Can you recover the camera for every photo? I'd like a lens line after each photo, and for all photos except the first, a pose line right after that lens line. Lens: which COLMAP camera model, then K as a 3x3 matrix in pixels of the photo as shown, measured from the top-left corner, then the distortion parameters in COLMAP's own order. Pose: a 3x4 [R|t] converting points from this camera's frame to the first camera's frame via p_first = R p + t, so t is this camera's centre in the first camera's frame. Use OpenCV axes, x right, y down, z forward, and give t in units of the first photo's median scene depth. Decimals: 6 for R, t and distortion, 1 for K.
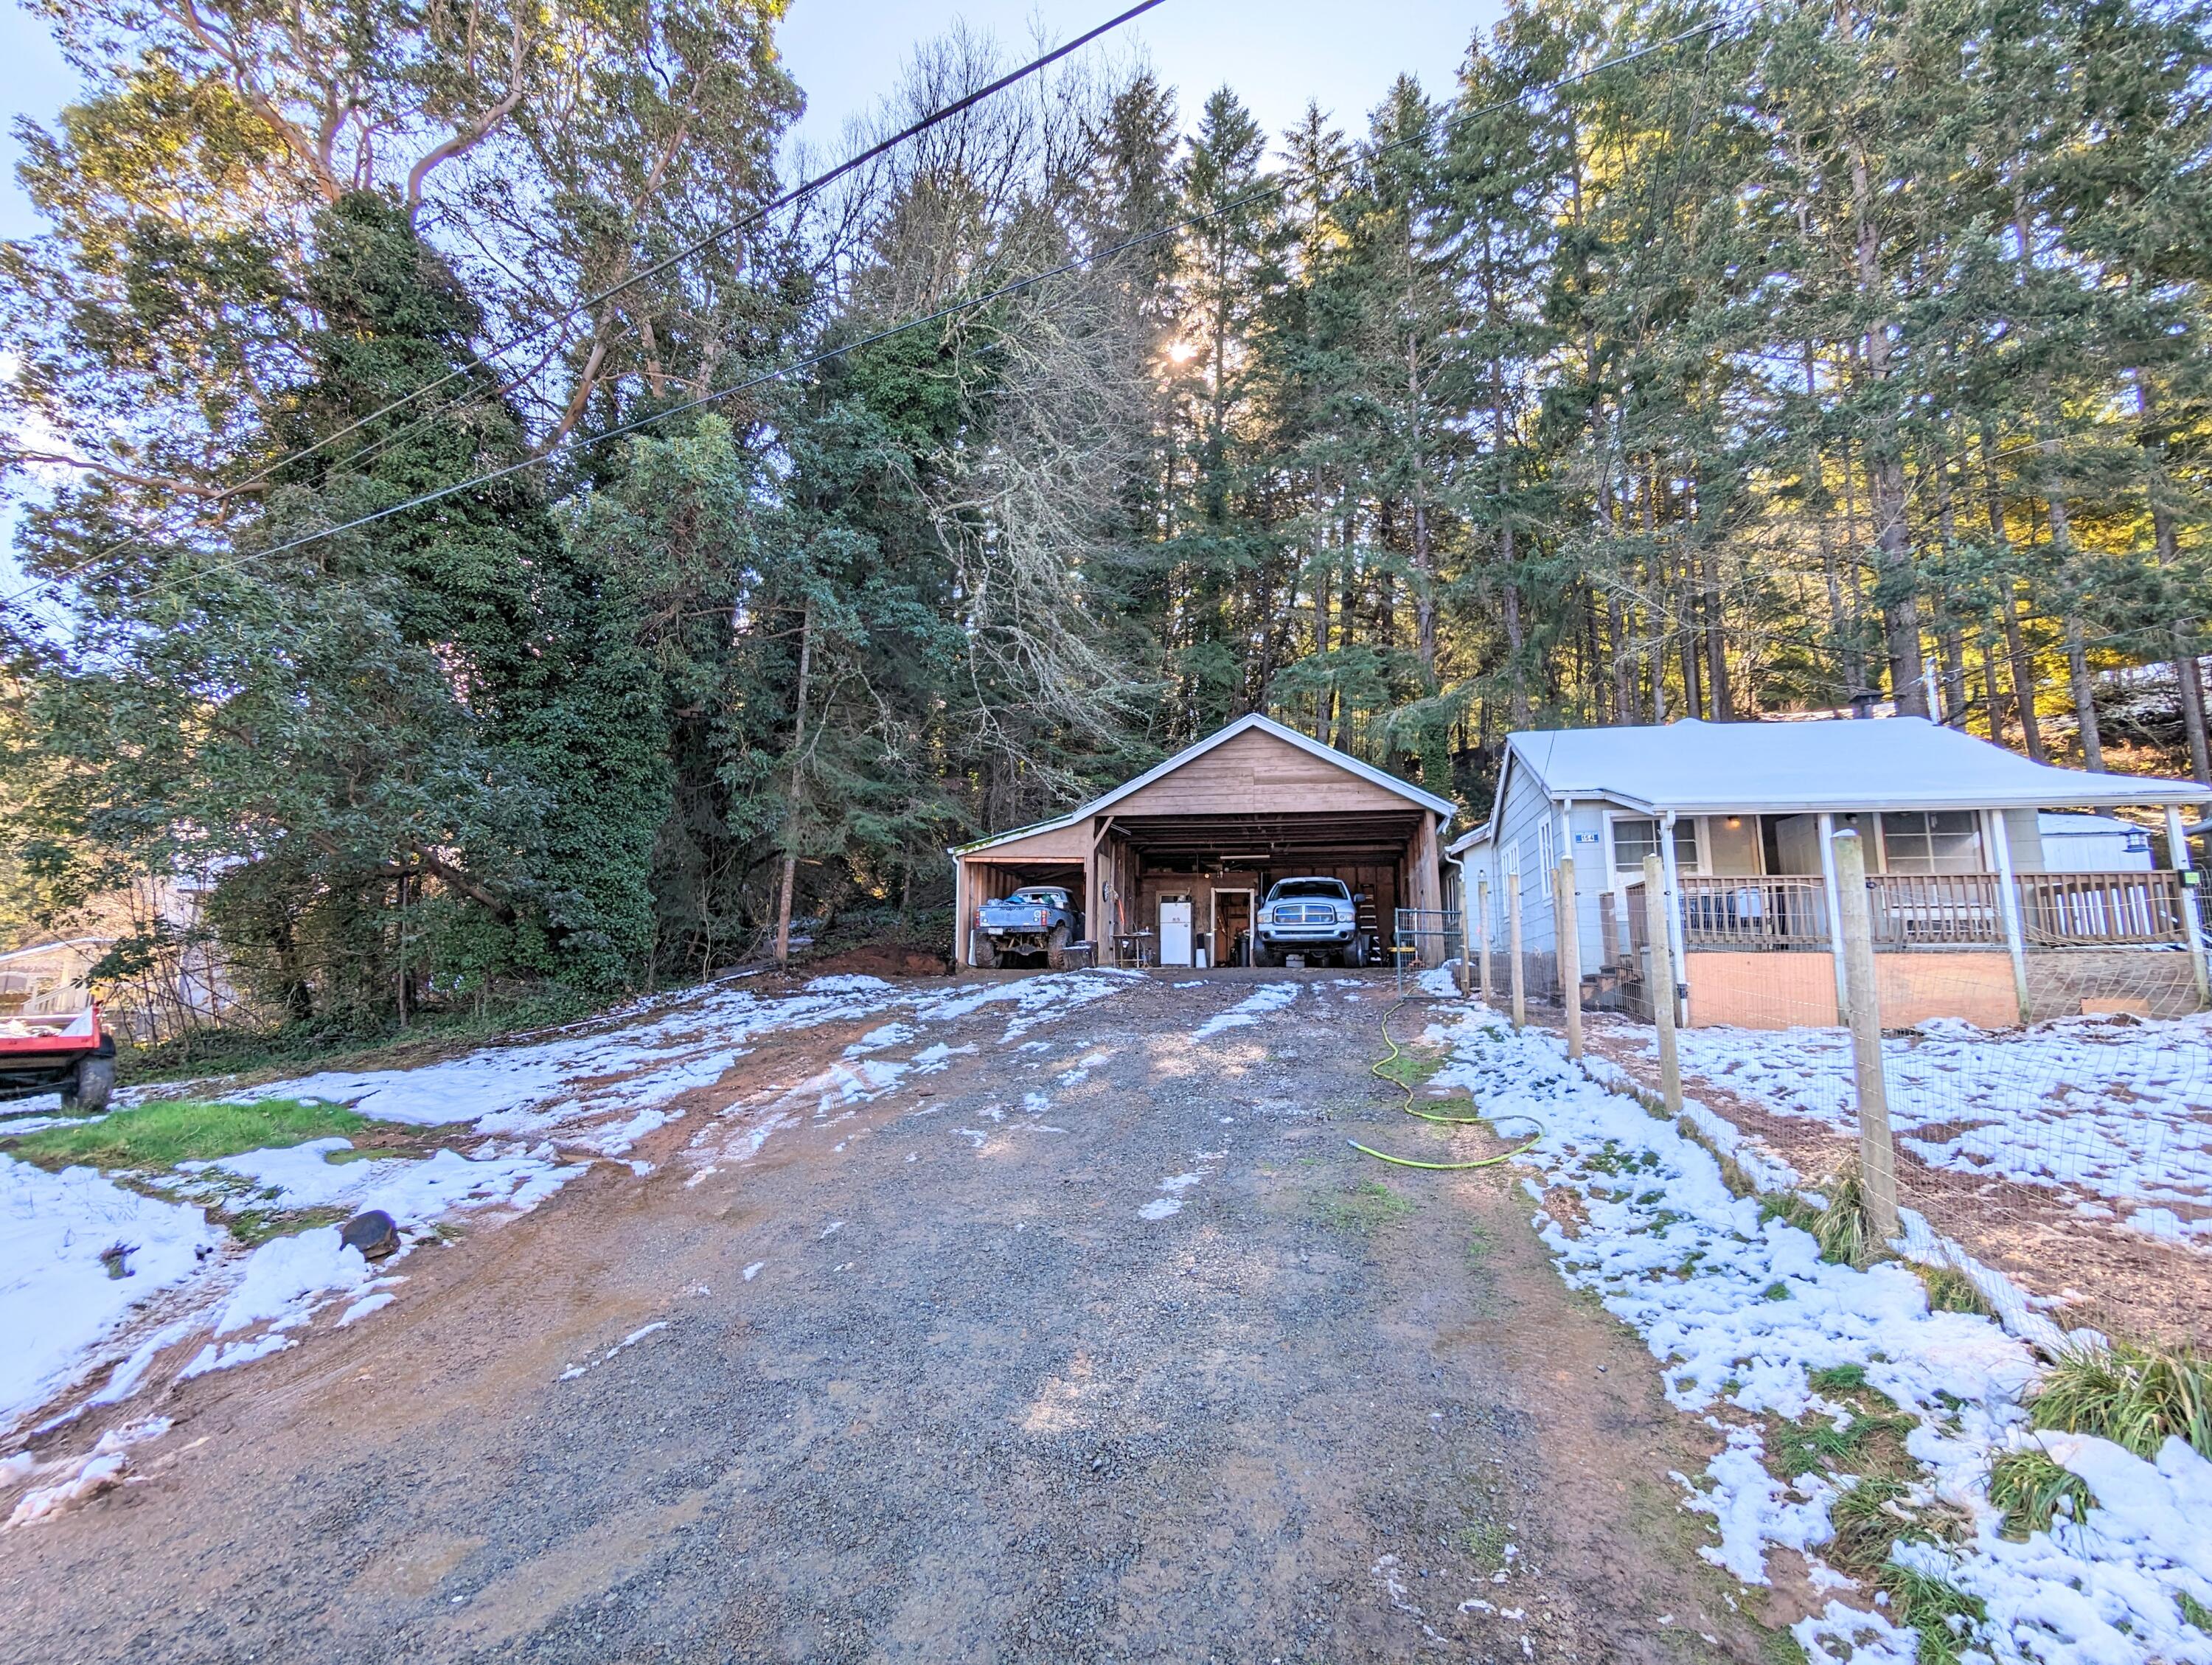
lens RADIAL K [[887.6, 0, 1106.0], [0, 887.6, 832.5], [0, 0, 1]] dist [-0.001259, -0.000570]
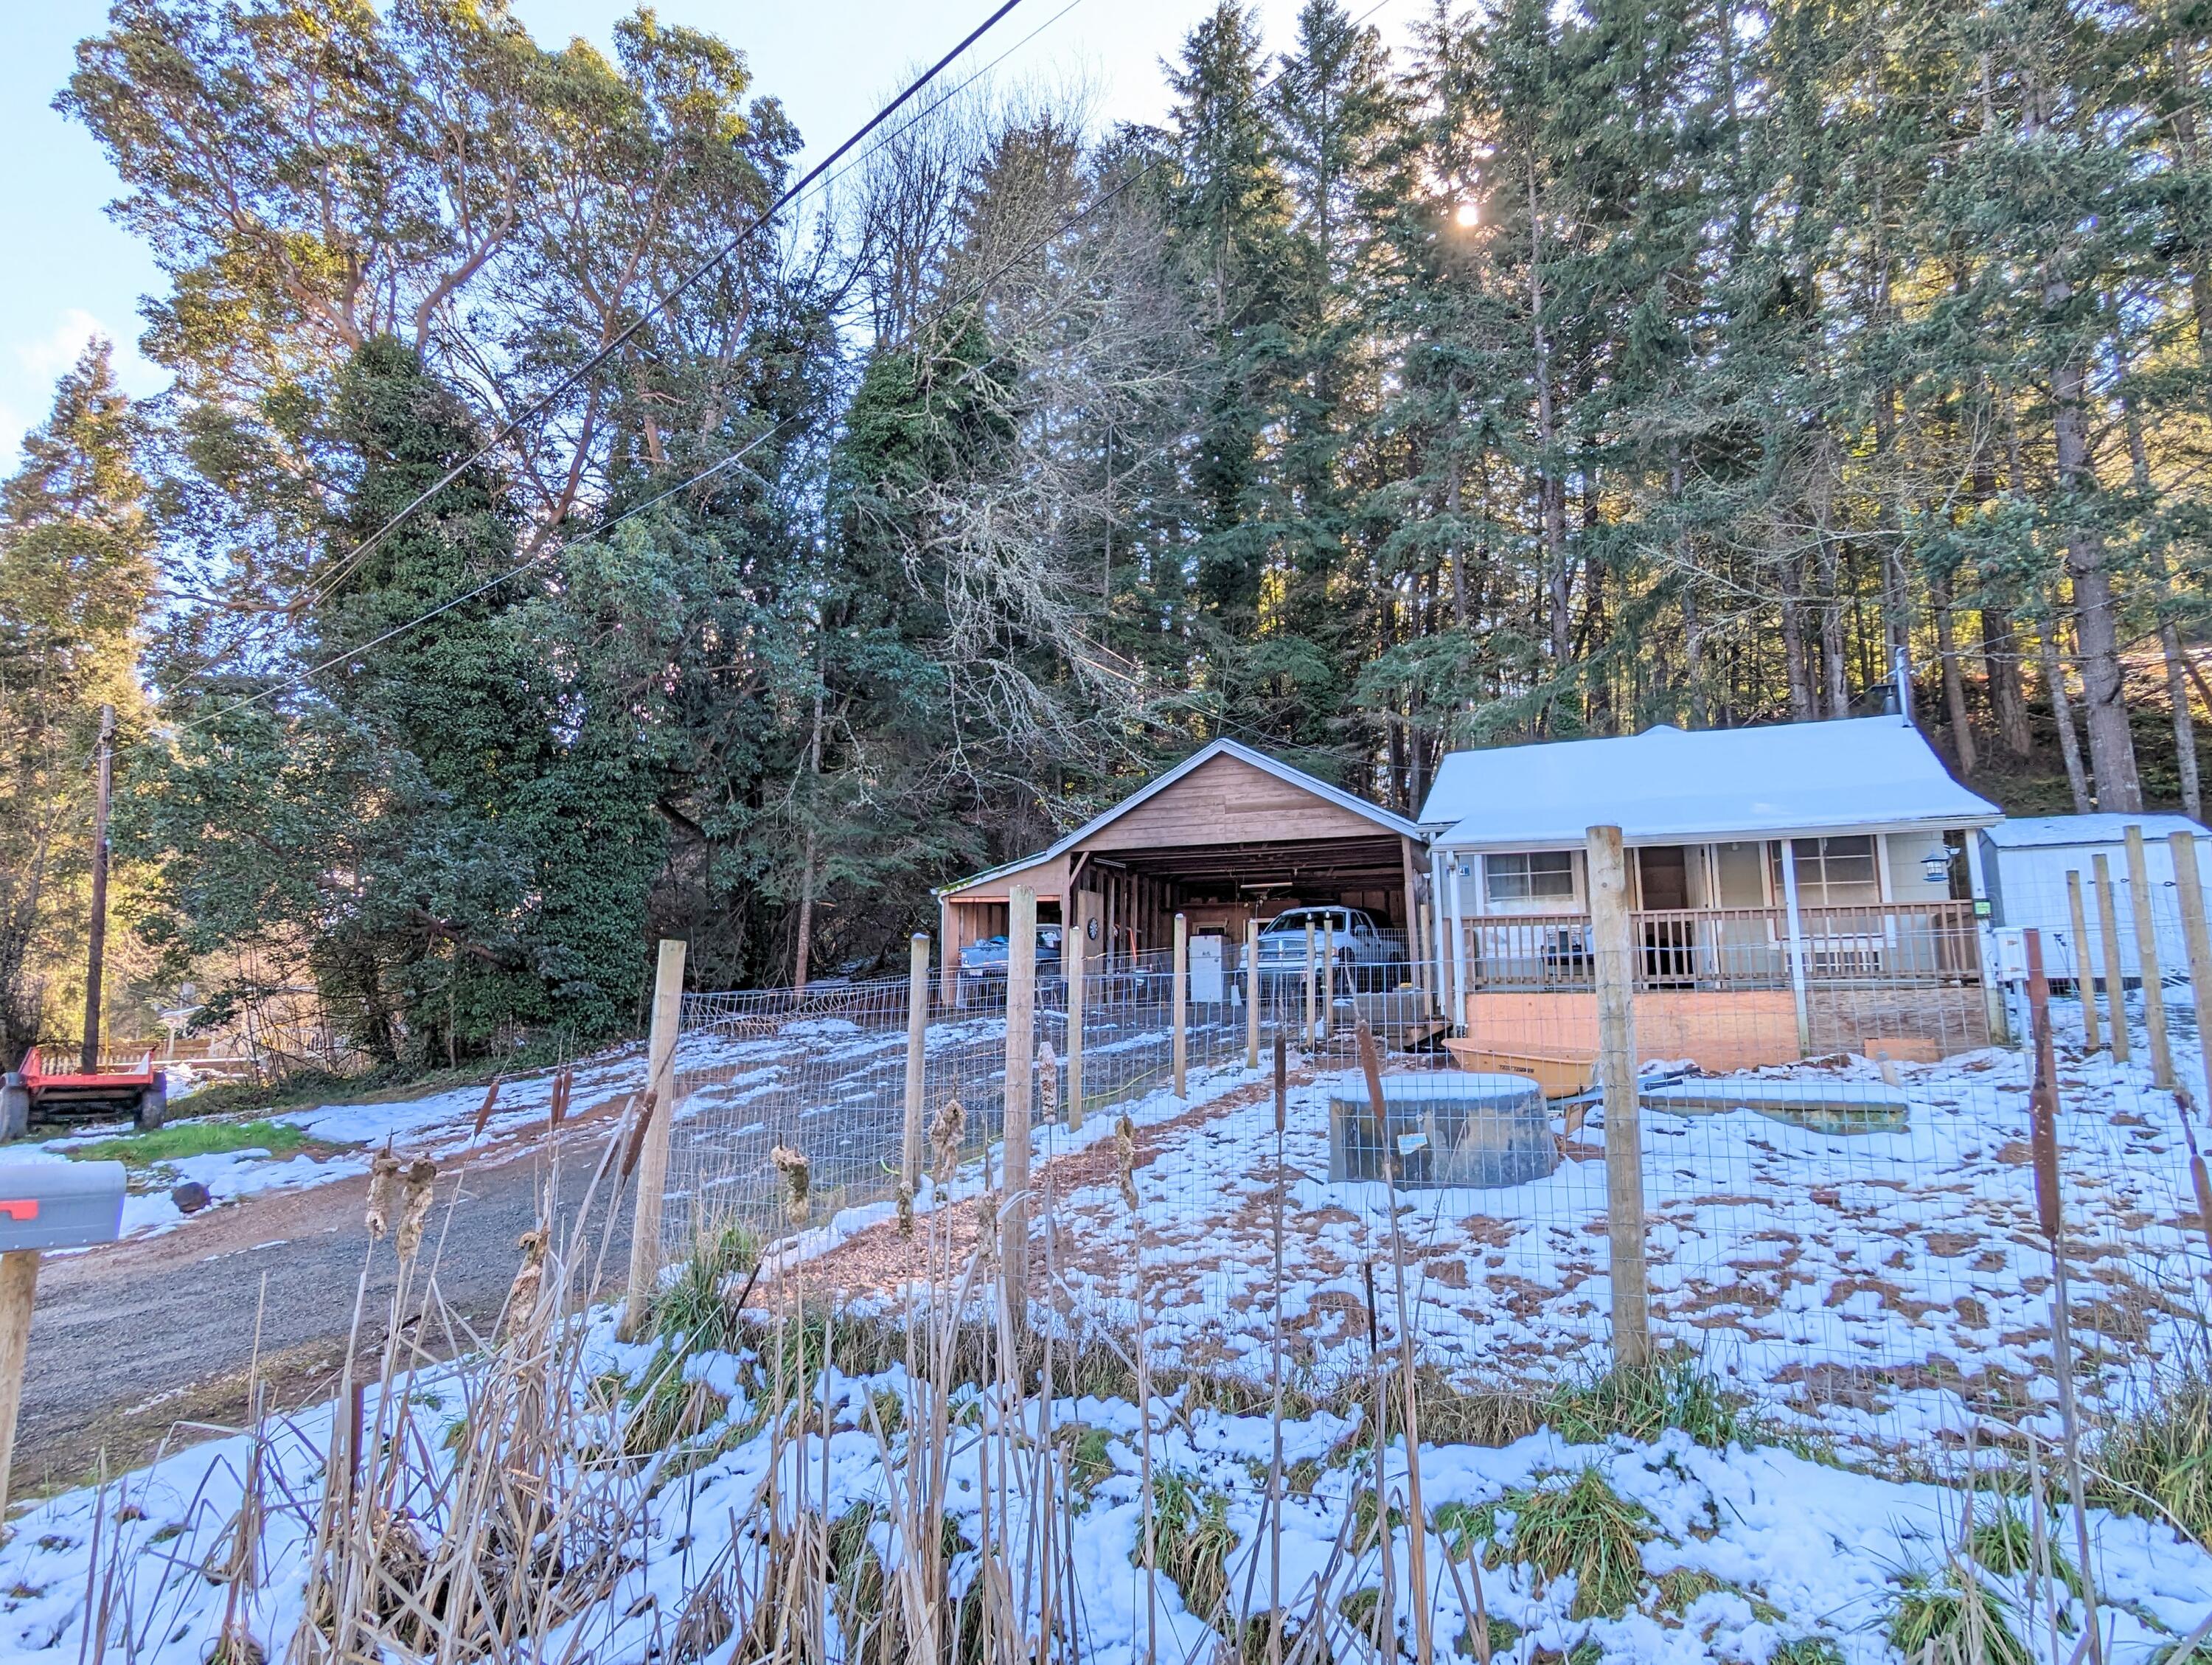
lens RADIAL K [[1049.5, 0, 1118.0], [0, 1049.5, 829.0], [0, 0, 1]] dist [-0.000450, 0.000541]
pose [[0.981682, -0.041107, -0.186041, 0.281023], [0.038892, 0.999123, -0.015545, -0.026453], [0.186516, 0.008025, 0.982419, -0.129419]]
